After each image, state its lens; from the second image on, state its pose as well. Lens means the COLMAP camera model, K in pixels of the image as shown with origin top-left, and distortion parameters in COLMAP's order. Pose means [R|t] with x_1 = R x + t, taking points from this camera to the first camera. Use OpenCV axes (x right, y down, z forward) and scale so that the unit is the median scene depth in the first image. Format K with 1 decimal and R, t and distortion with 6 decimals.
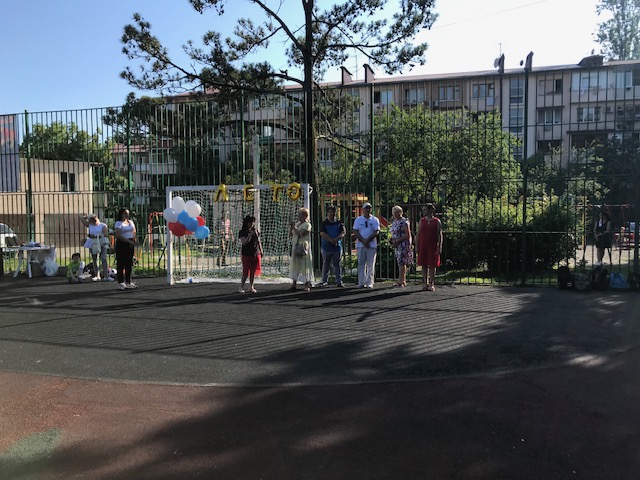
lens RADIAL K [[522.3, 0, 317.0], [0, 522.3, 235.4], [0, 0, 1]] dist [0.011861, 0.007360]
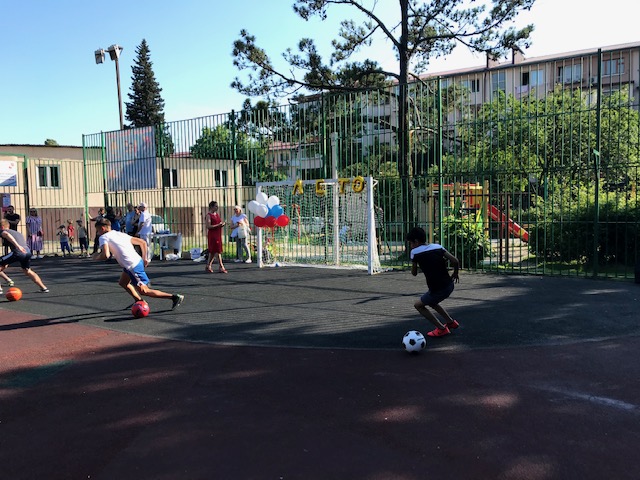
lens RADIAL K [[522.3, 0, 321.7], [0, 522.3, 242.8], [0, 0, 1]] dist [0.011861, 0.007360]
pose [[0.957311, 0.011333, -0.288838, 0.126721], [-0.002320, 0.999500, 0.031528, 0.001629], [0.289051, -0.029512, 0.956859, -0.039924]]
